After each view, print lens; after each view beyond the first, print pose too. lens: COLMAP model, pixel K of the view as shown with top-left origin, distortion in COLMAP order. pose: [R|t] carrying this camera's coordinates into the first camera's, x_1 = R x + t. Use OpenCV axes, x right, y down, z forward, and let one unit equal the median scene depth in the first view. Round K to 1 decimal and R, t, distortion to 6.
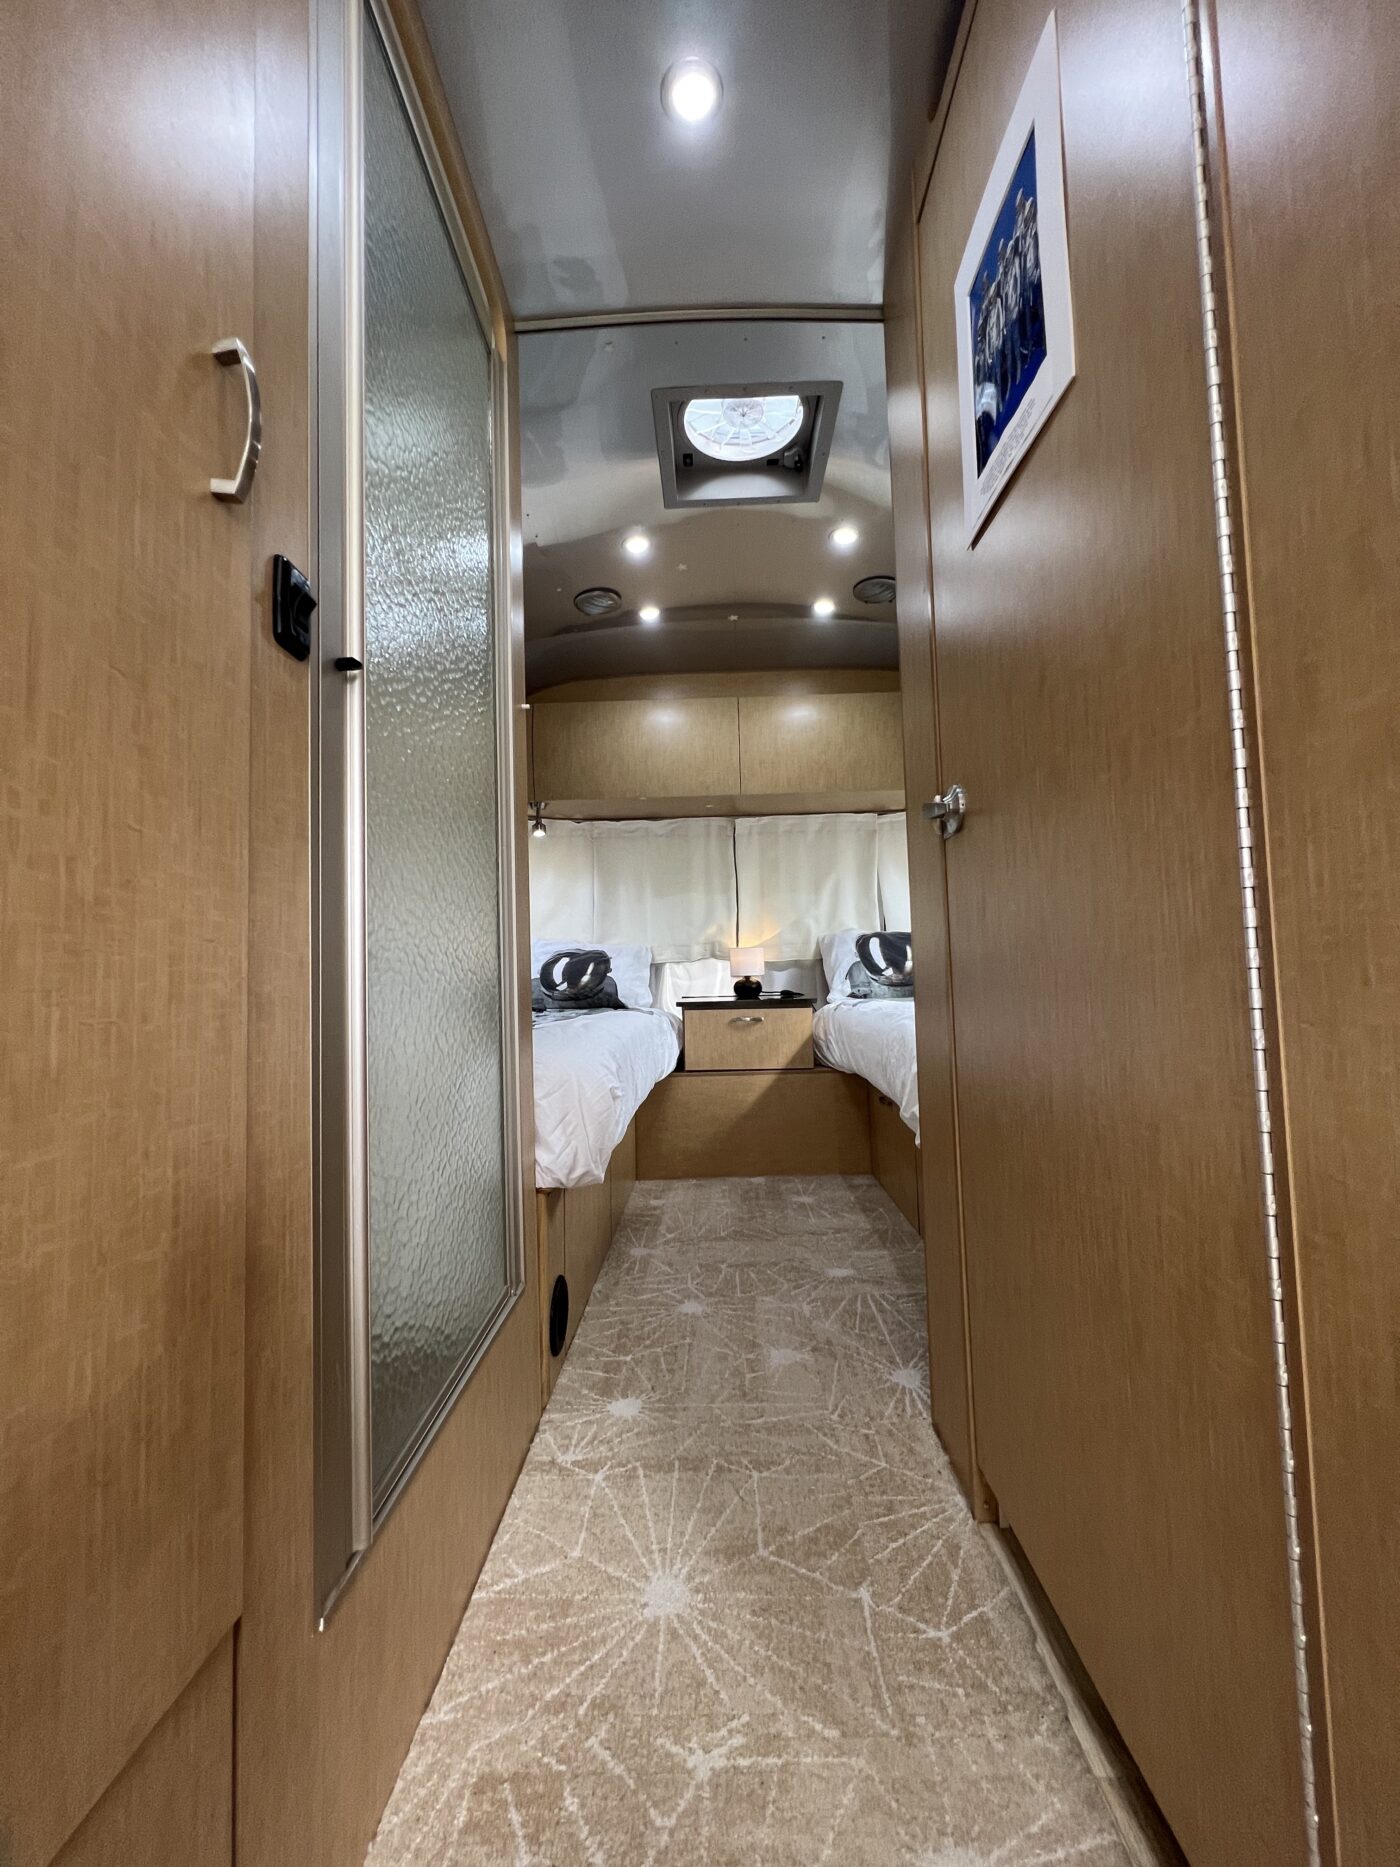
lens RADIAL K [[741.1, 0, 695.2], [0, 741.1, 936.4], [0, 0, 1]] dist [-0.003062, 0.000215]
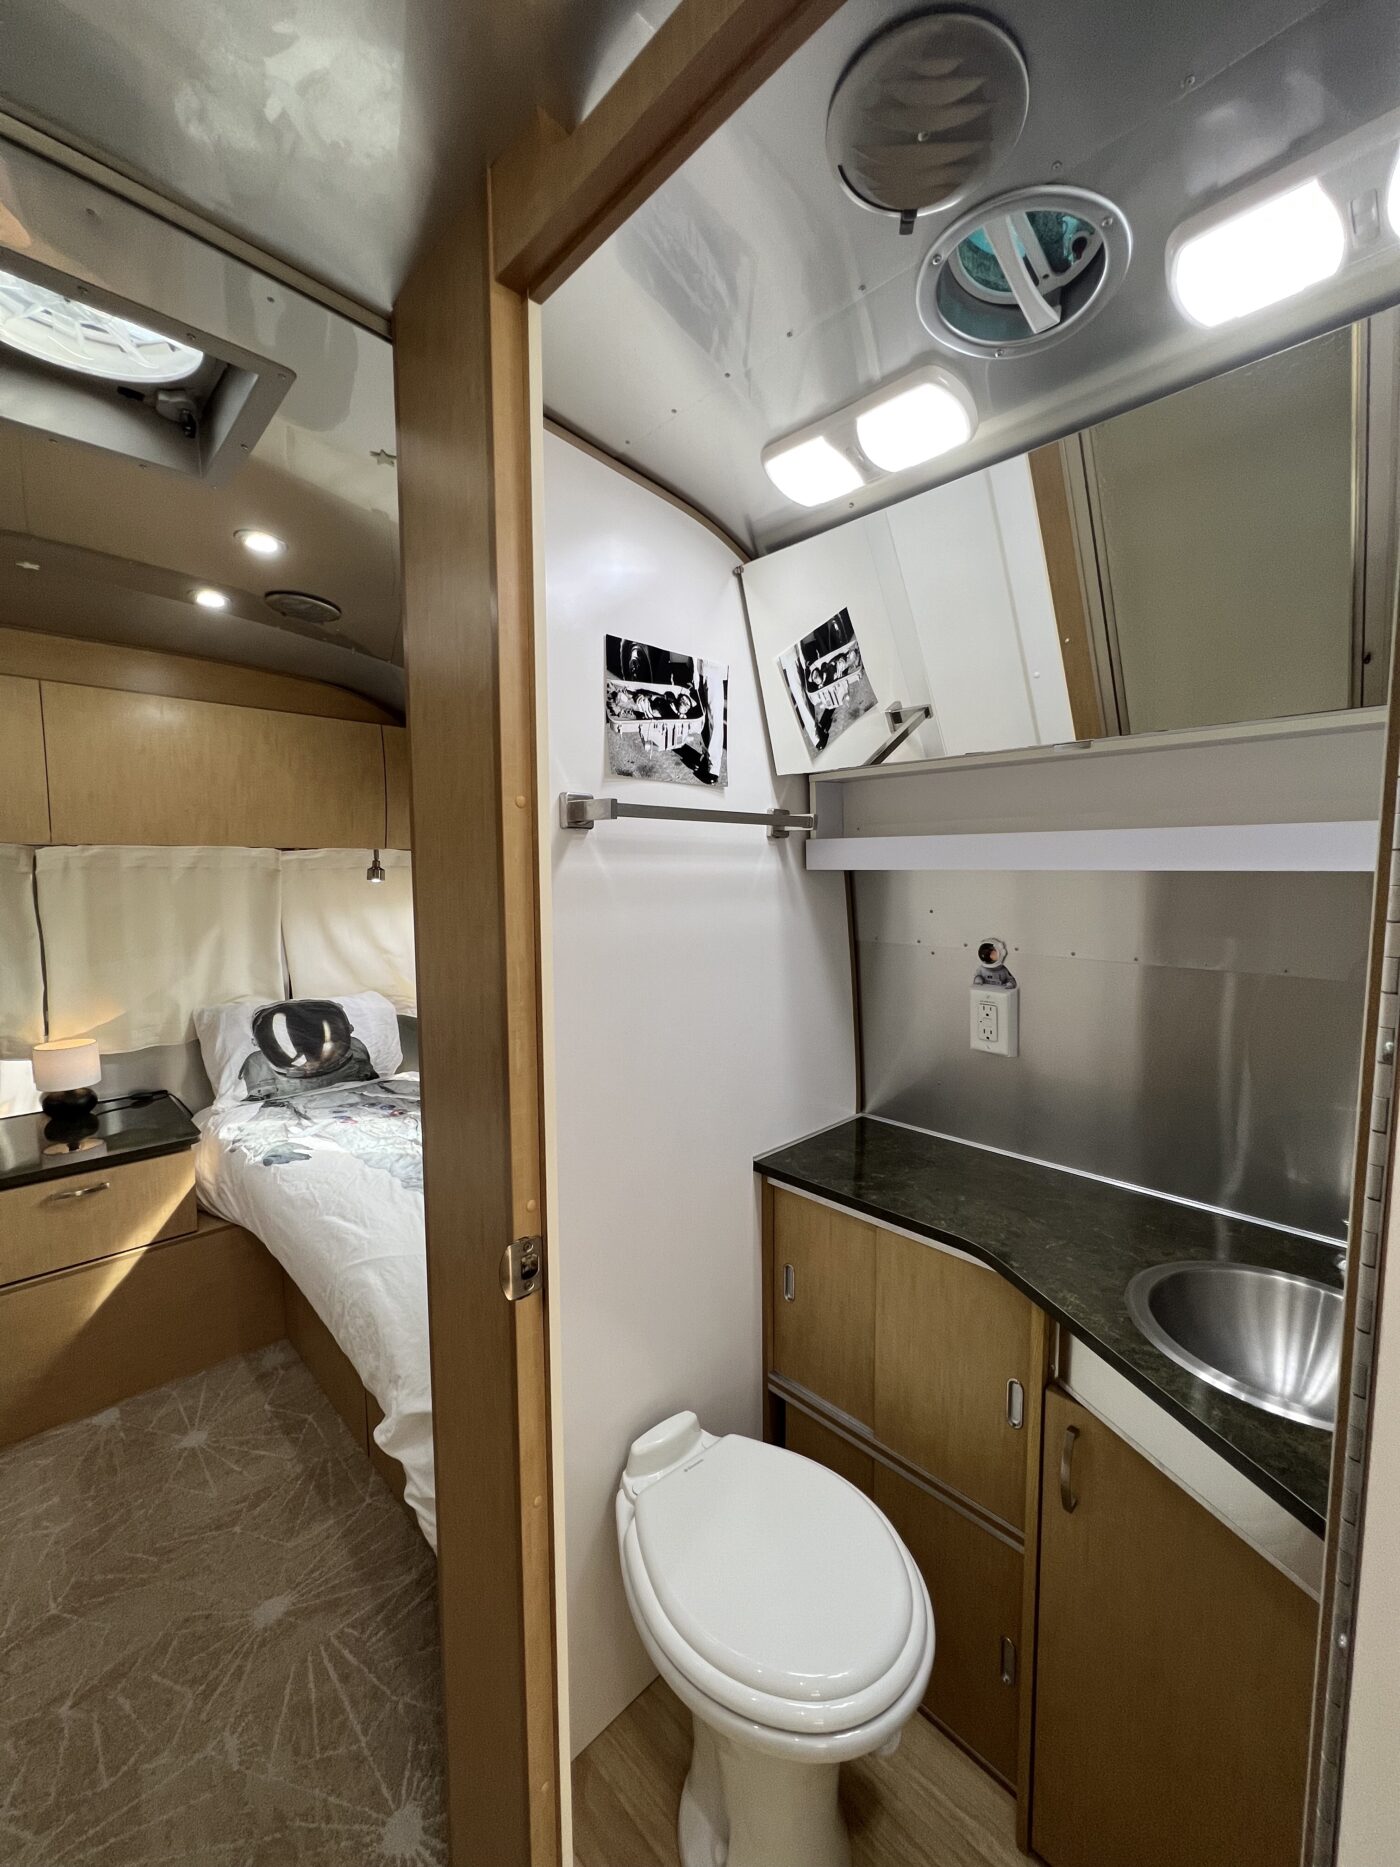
lens RADIAL K [[741.1, 0, 696.8], [0, 741.1, 937.7], [0, 0, 1]] dist [-0.003062, 0.000215]
pose [[0.697366, -0.036298, 0.715795, -0.008045], [-0.052047, 0.993515, 0.101088, -0.204264], [-0.714822, -0.107751, 0.690955, 0.172475]]
